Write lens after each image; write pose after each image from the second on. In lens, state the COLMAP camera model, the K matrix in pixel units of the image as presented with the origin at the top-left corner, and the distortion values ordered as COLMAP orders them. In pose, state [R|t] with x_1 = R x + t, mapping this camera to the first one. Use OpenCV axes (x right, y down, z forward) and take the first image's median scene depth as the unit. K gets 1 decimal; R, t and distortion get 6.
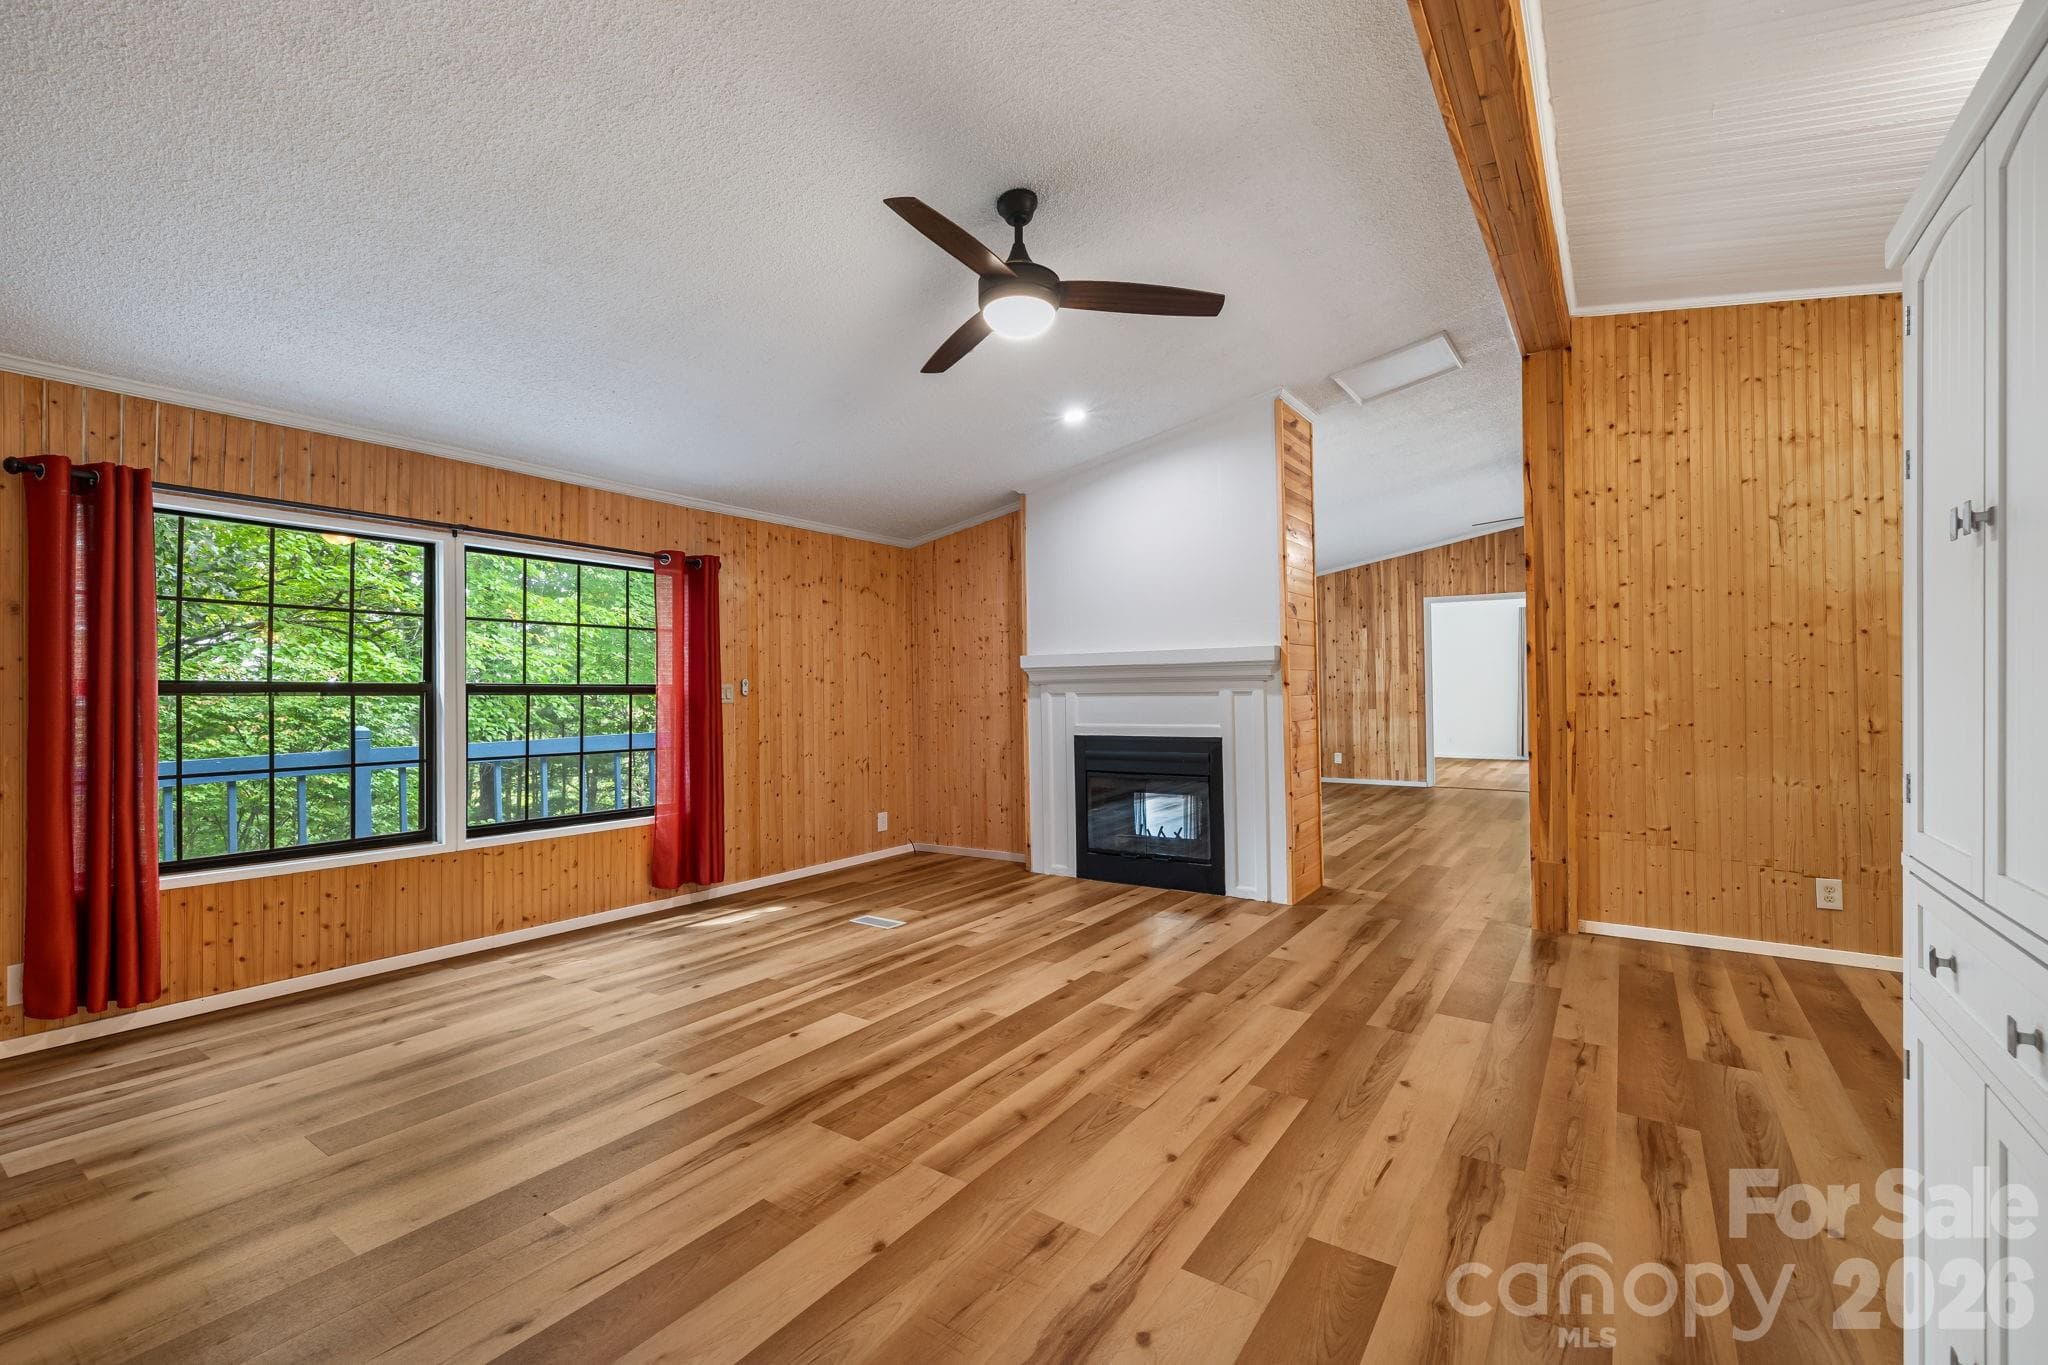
lens RADIAL K [[850.4, 0, 1024.4], [0, 850.4, 684.7], [0, 0, 1]] dist [0.000634, 0.000201]
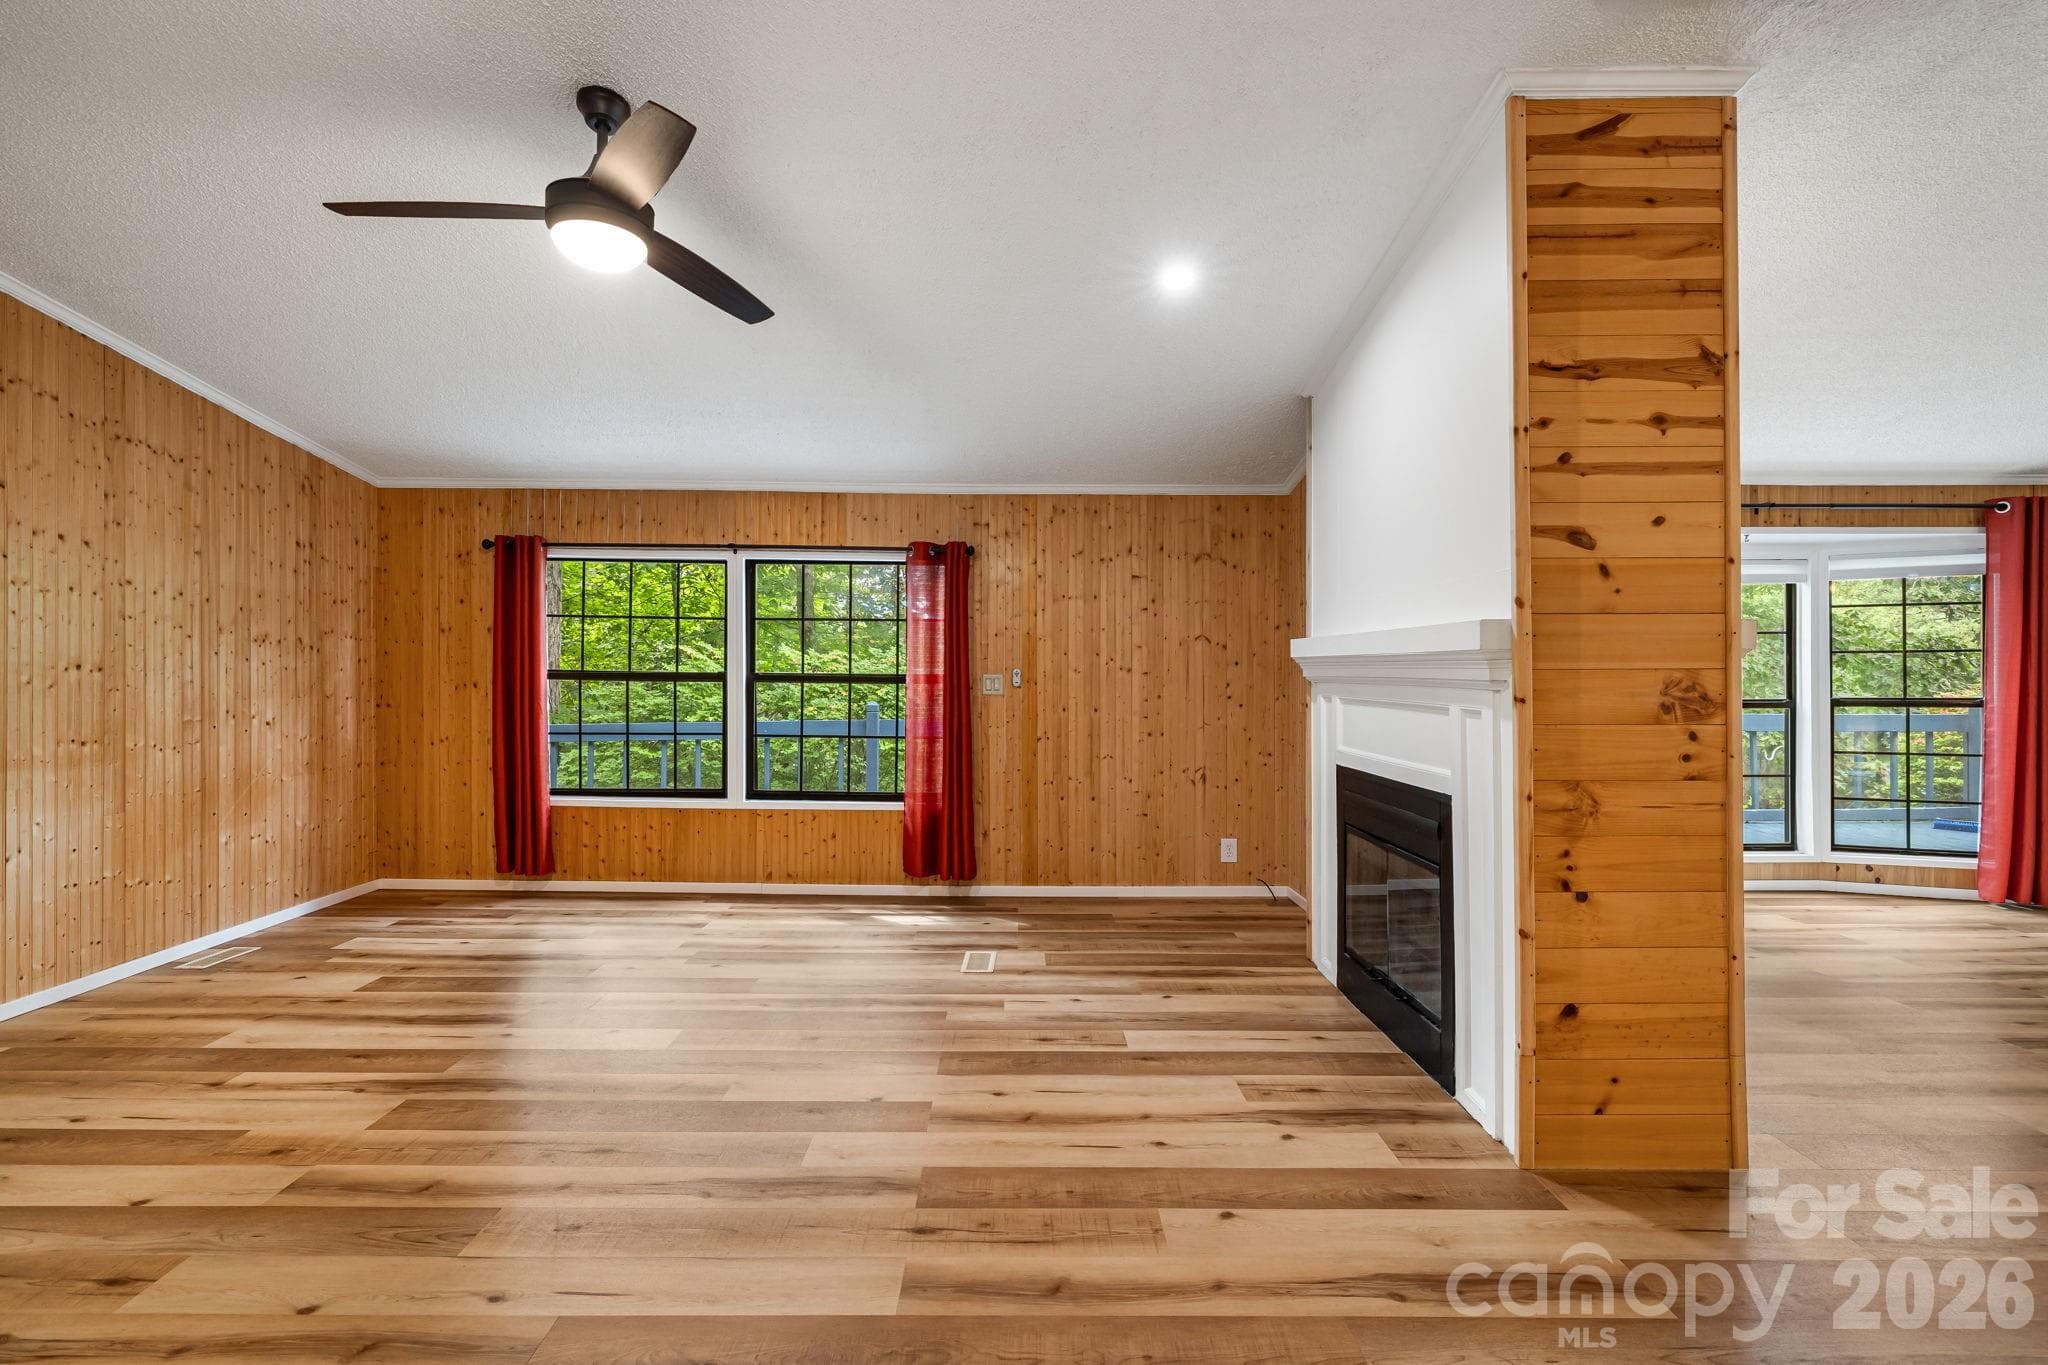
lens RADIAL K [[924.1, 0, 1019.8], [0, 924.1, 672.2], [0, 0, 1]] dist [-0.005212, 0.001066]
pose [[0.584465, 0.016745, -0.811246, 0.565925], [-0.005464, 0.999846, 0.016701, -0.022985], [0.811401, -0.005329, 0.584466, 0.476278]]
